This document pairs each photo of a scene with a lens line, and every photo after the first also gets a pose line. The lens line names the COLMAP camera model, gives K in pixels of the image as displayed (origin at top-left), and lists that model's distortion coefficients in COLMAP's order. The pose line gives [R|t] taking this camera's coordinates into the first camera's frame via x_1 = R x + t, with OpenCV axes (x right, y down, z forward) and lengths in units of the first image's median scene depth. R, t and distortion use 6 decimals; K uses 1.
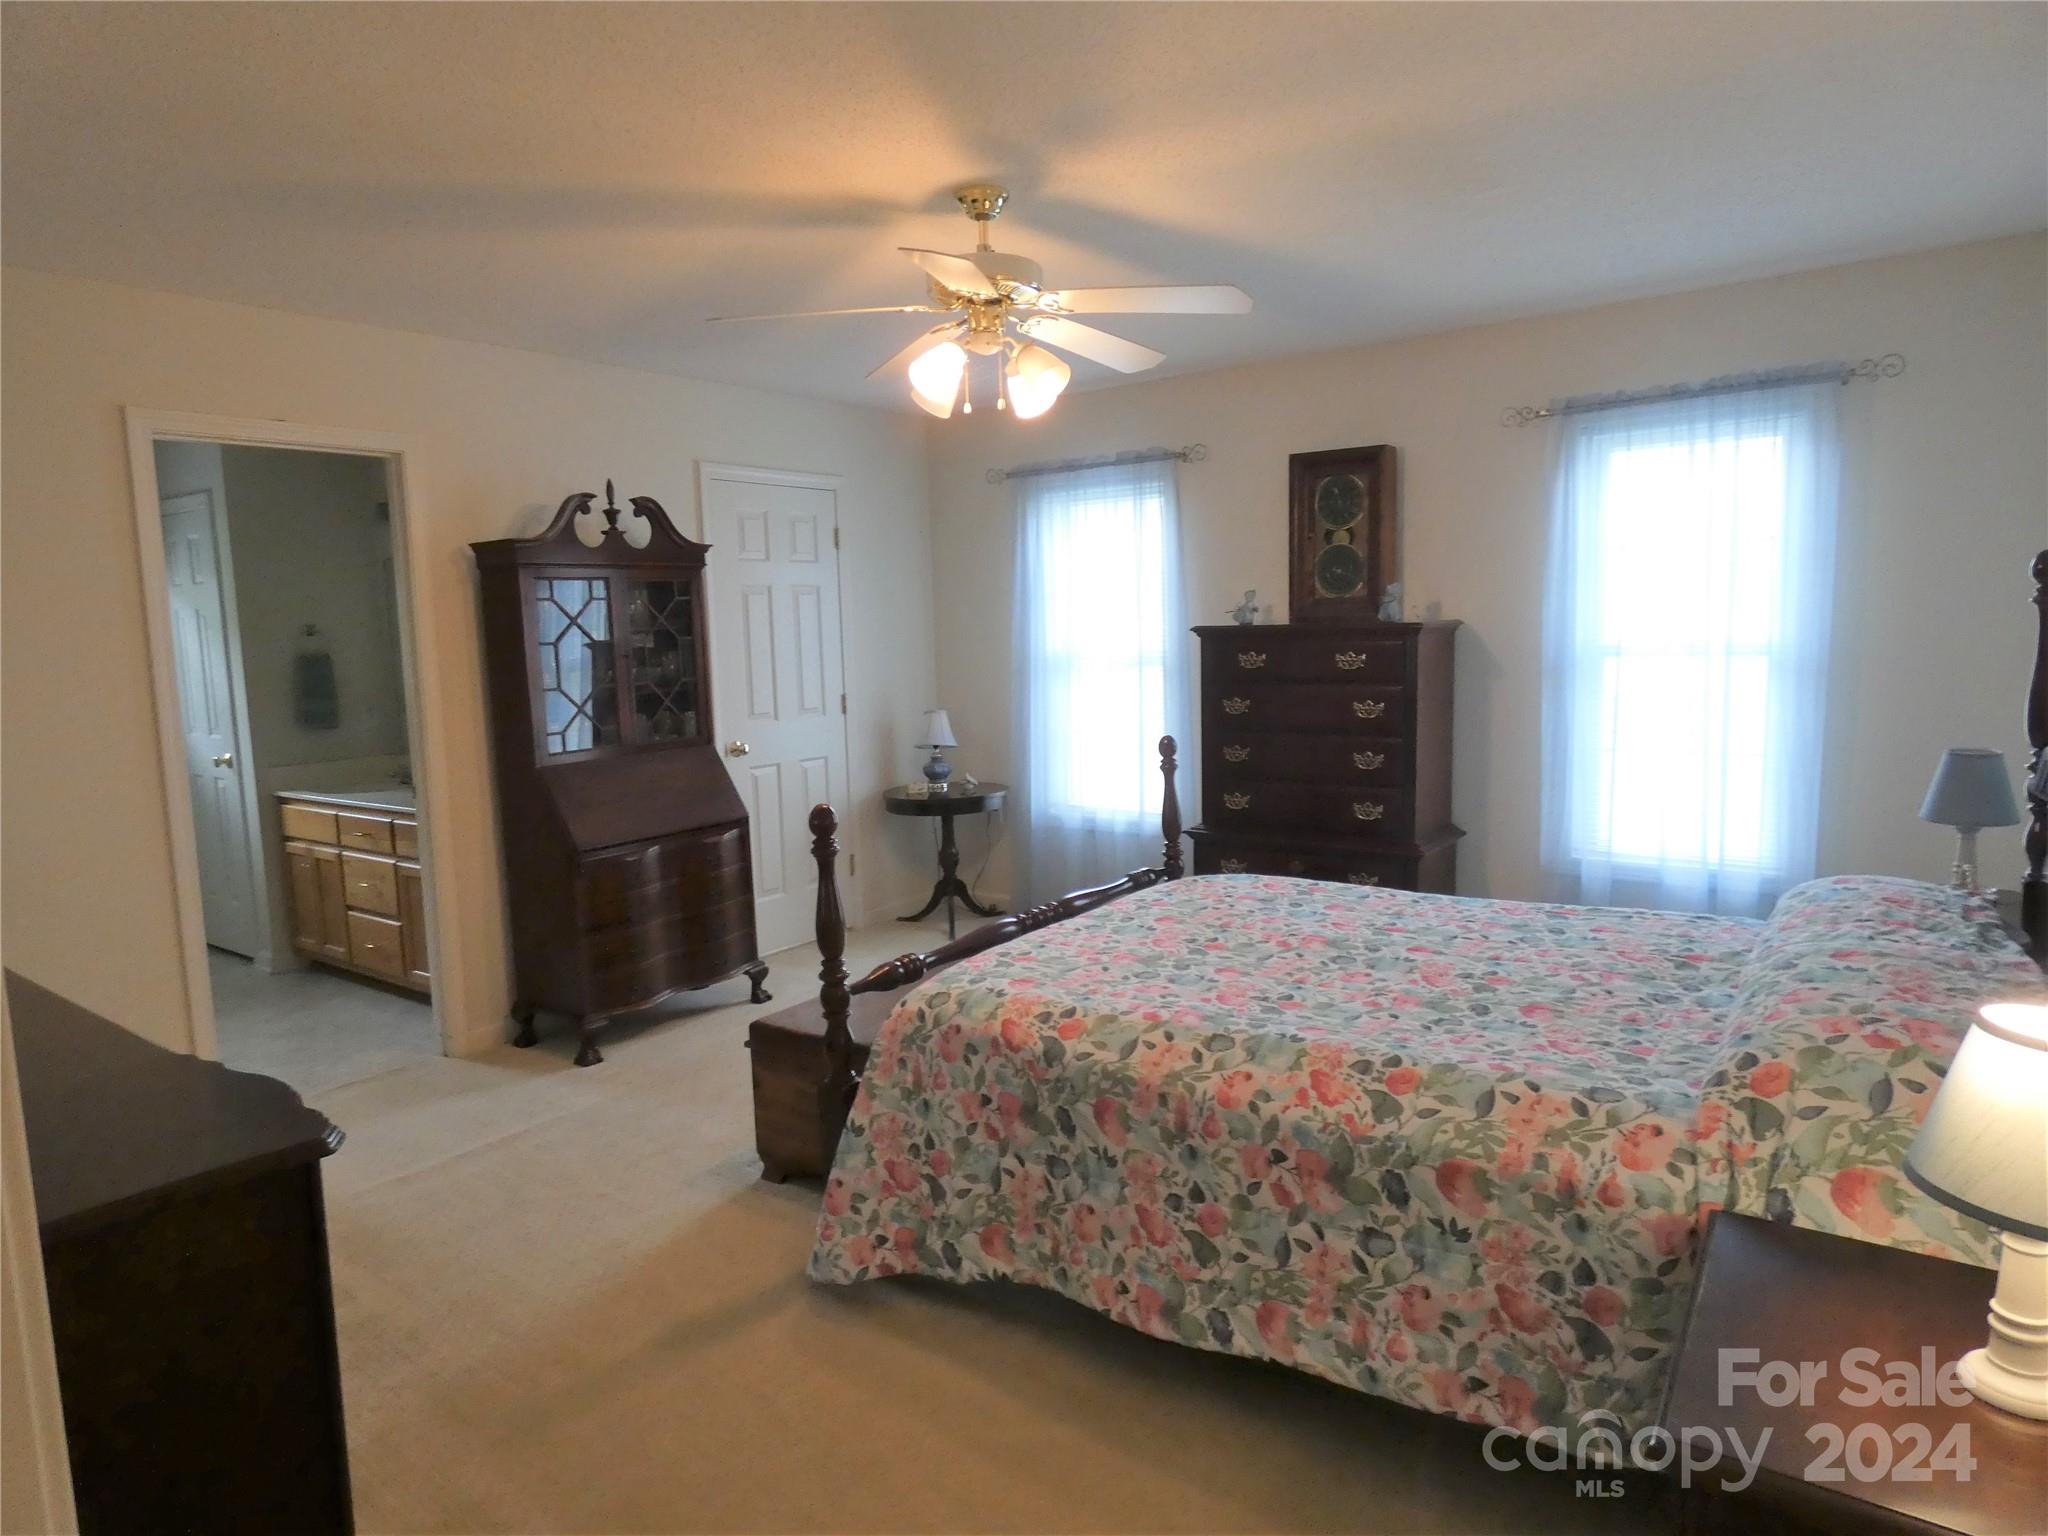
lens RADIAL K [[1218.7, 0, 1020.6], [0, 1218.7, 762.4], [0, 0, 1]] dist [0.000546, -0.000908]
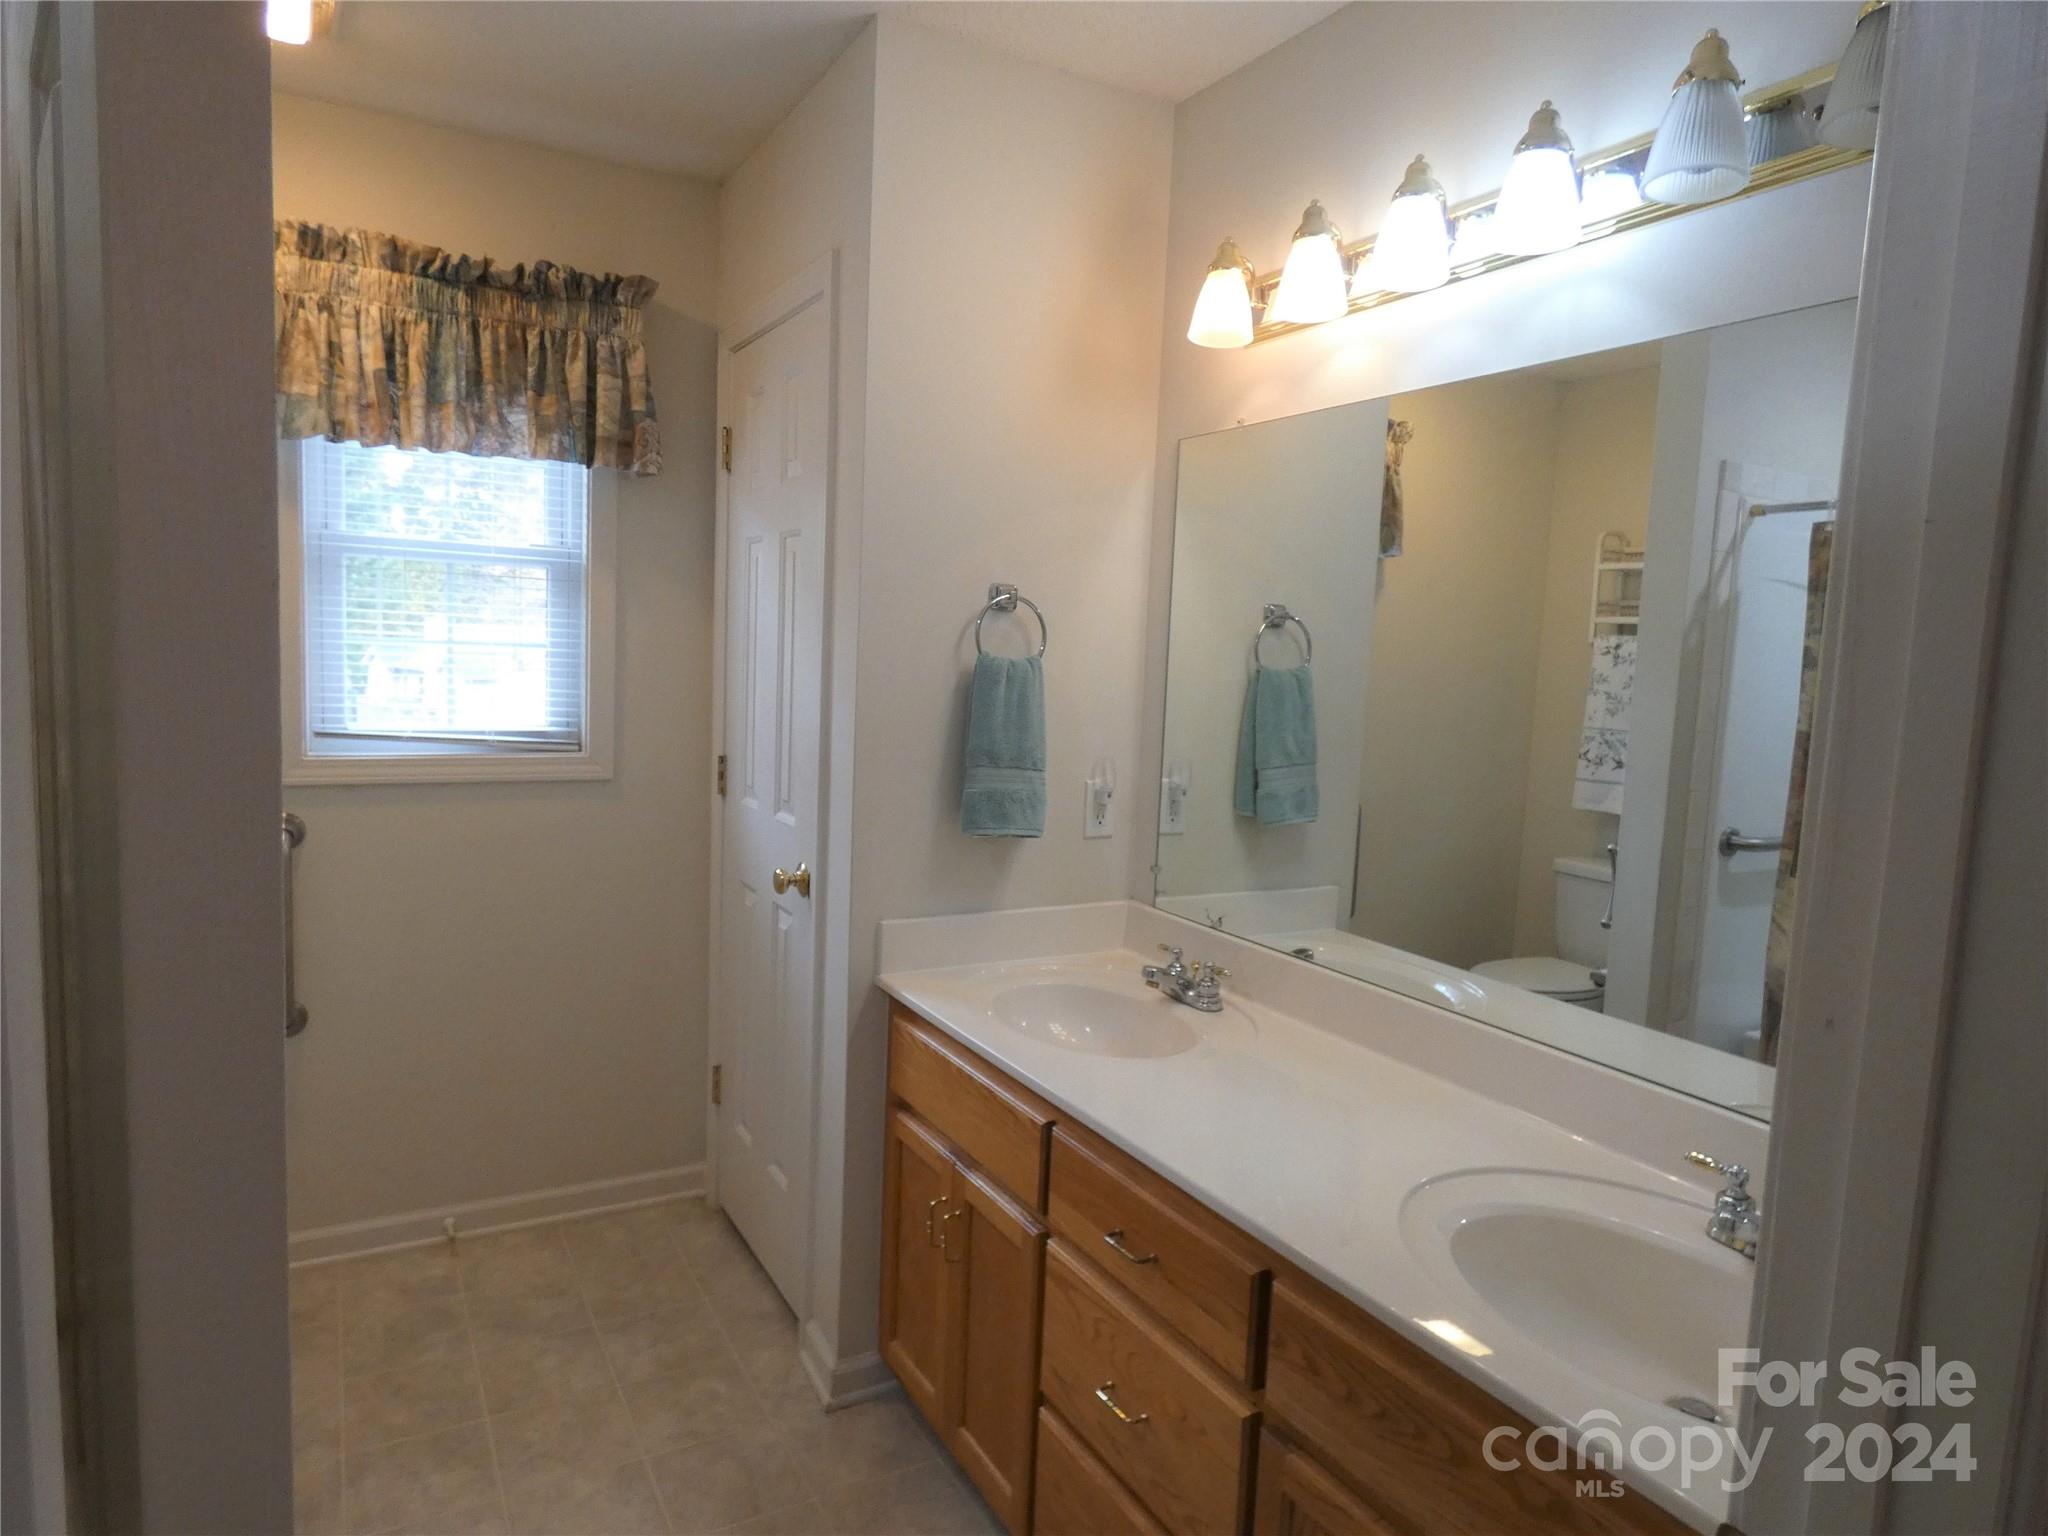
lens RADIAL K [[1218.7, 0, 1020.6], [0, 1218.7, 762.4], [0, 0, 1]] dist [0.000546, -0.000908]
pose [[0.912215, 0.111744, -0.394180, -0.410005], [-0.116440, 0.993124, 0.012068, -0.059683], [0.392818, 0.034890, 0.918954, 0.625964]]
